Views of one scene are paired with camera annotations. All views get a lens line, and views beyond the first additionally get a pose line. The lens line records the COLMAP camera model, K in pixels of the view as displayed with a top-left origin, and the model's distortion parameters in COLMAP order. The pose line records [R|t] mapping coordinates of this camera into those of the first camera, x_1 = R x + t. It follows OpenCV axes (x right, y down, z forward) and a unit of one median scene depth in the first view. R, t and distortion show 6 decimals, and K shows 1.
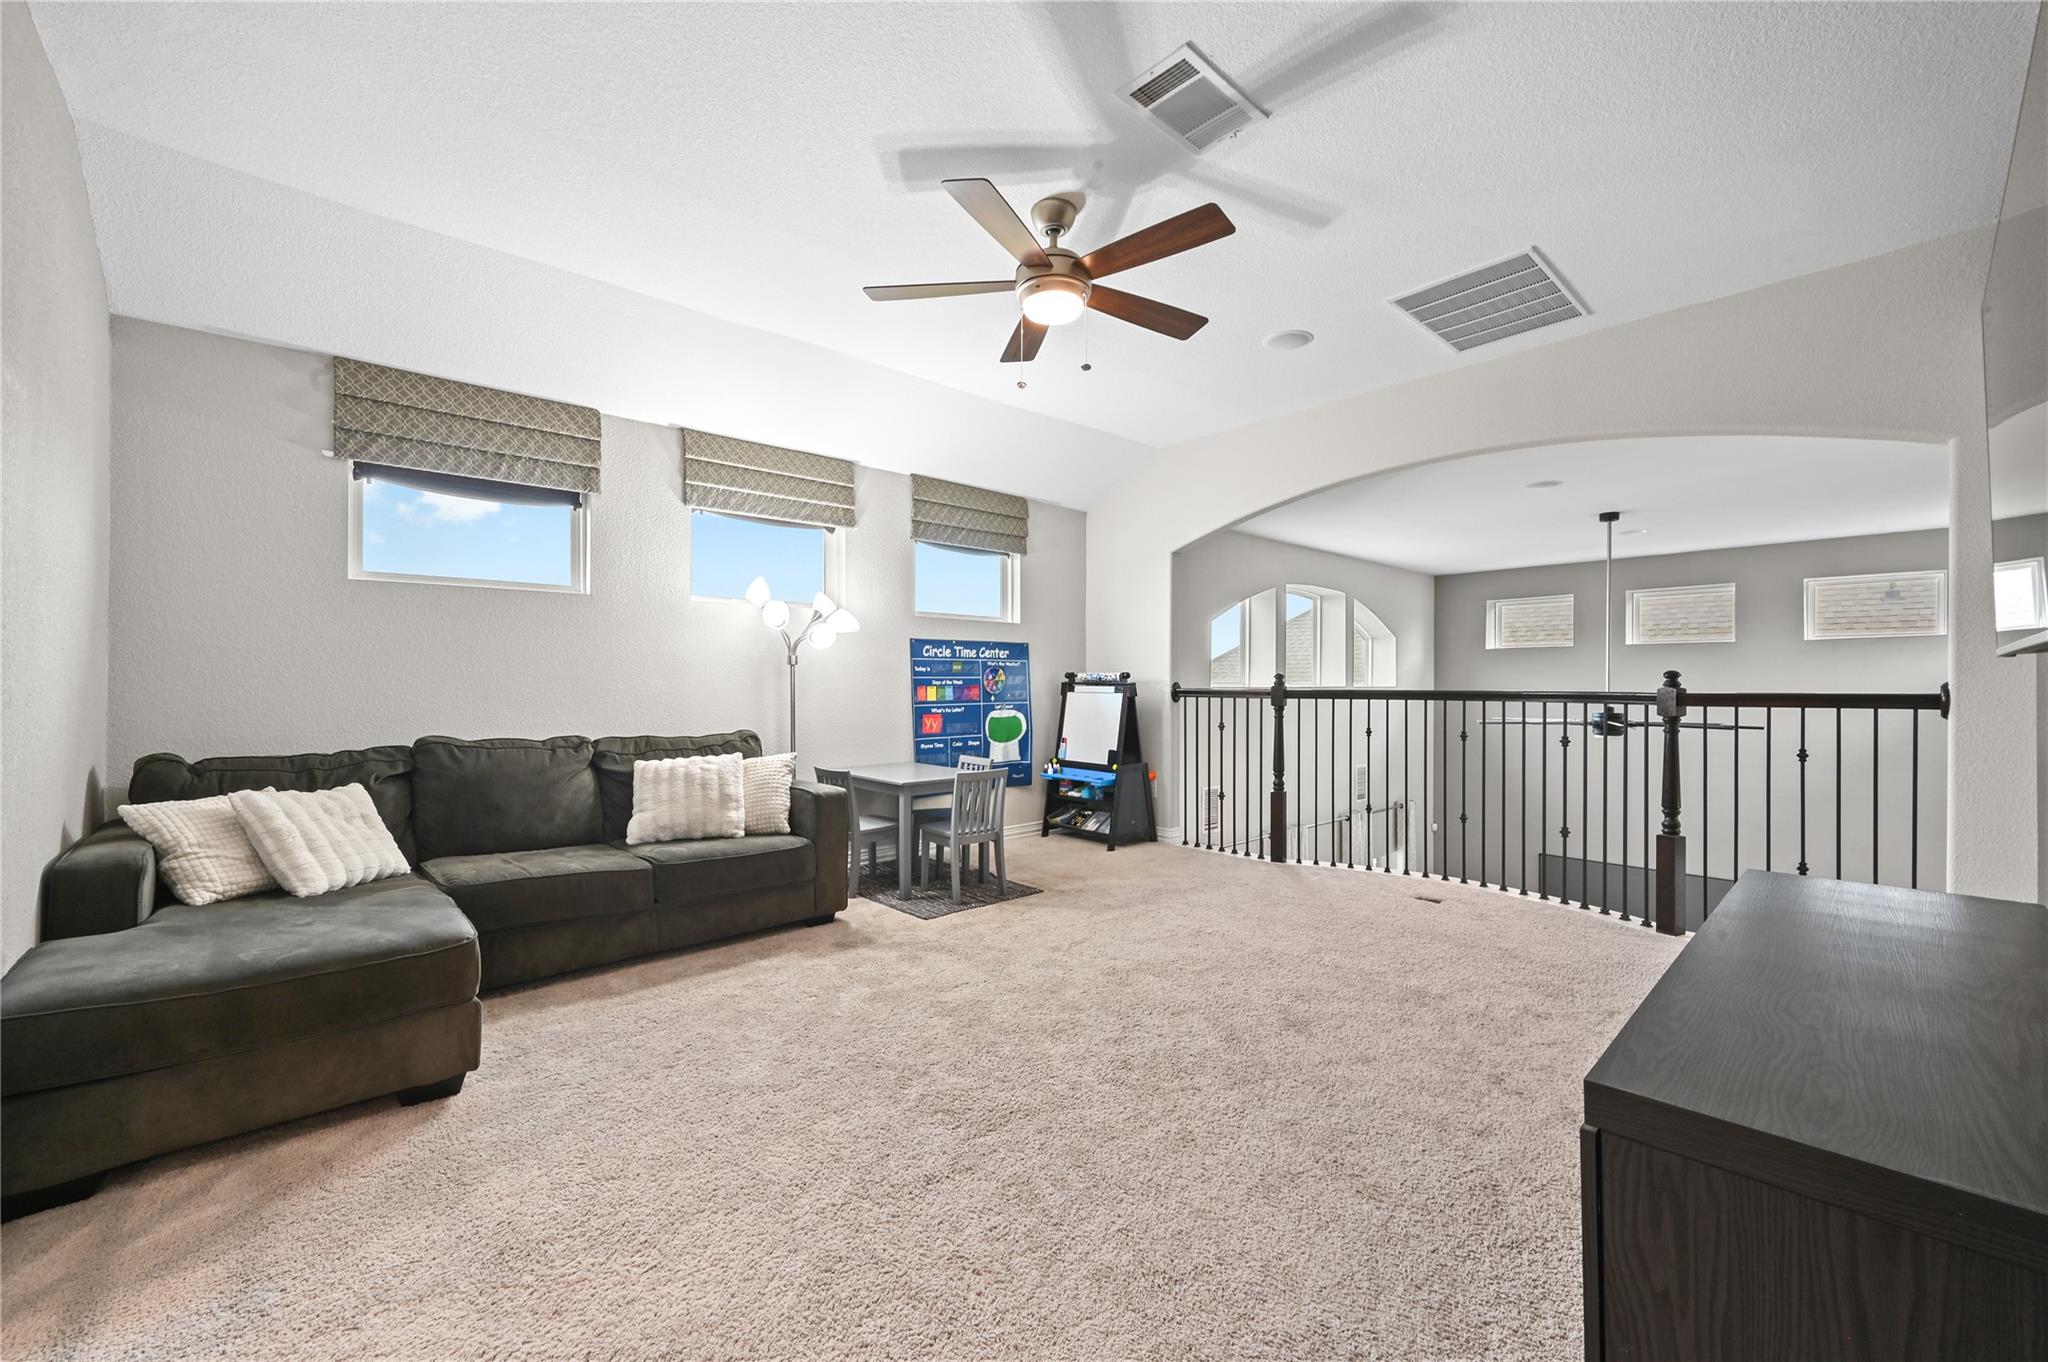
lens RADIAL K [[807.9, 0, 1035.9], [0, 807.9, 679.3], [0, 0, 1]] dist [-0.001477, 0.000019]
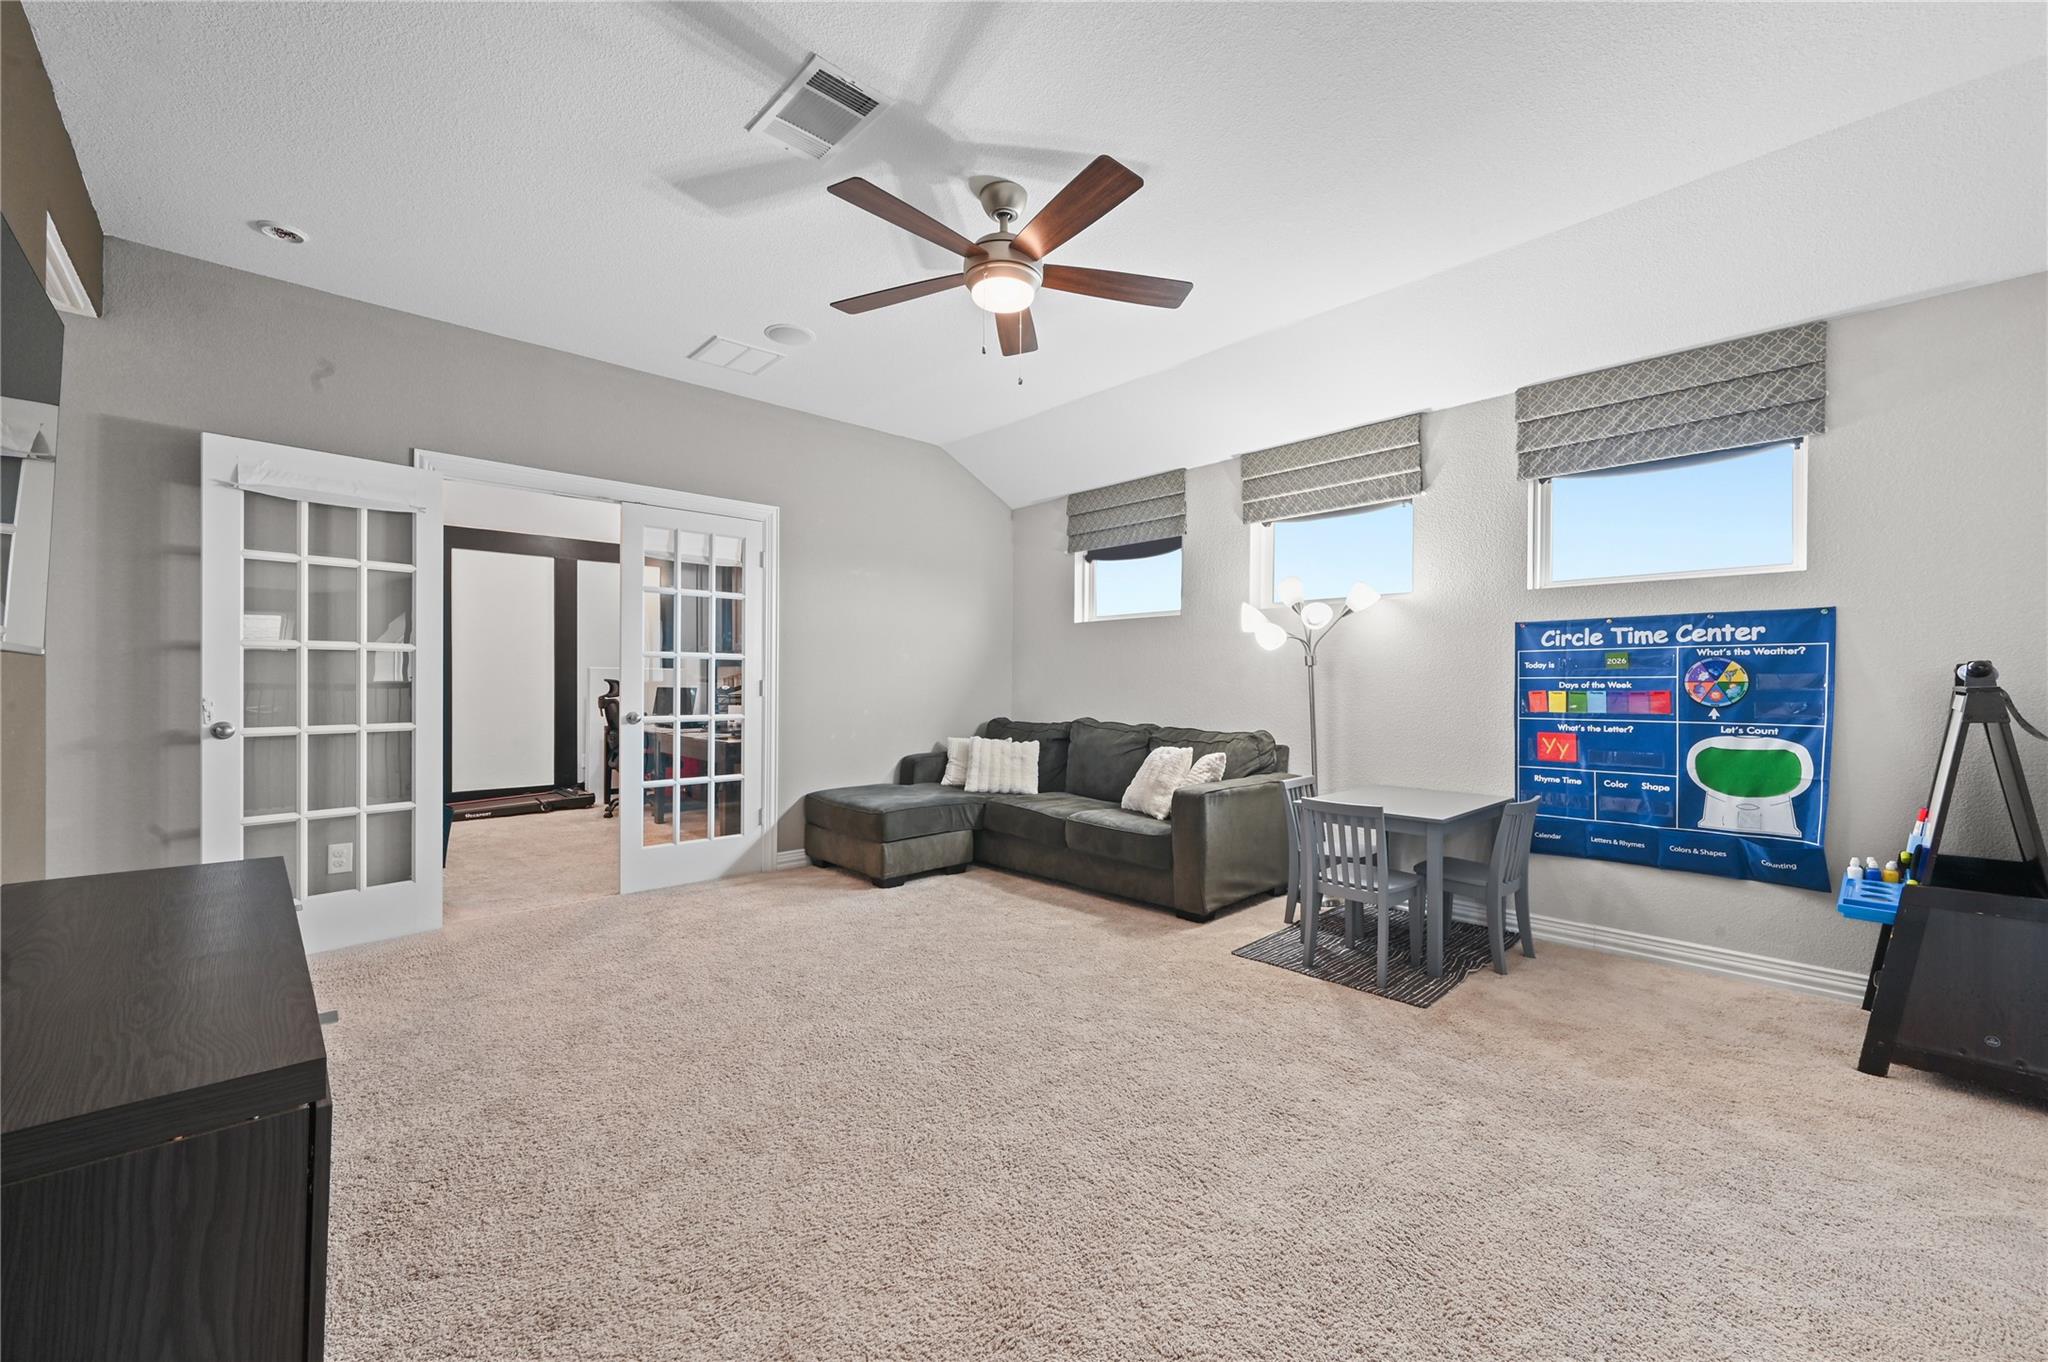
lens RADIAL K [[807.9, 0, 1024.4], [0, 807.9, 680.7], [0, 0, 1]] dist [-0.001477, 0.000019]
pose [[0.013223, -0.001583, -0.999911, 0.540489], [0.001329, 0.999998, -0.001566, 0.000594], [0.999912, -0.001309, 0.013225, 0.554621]]
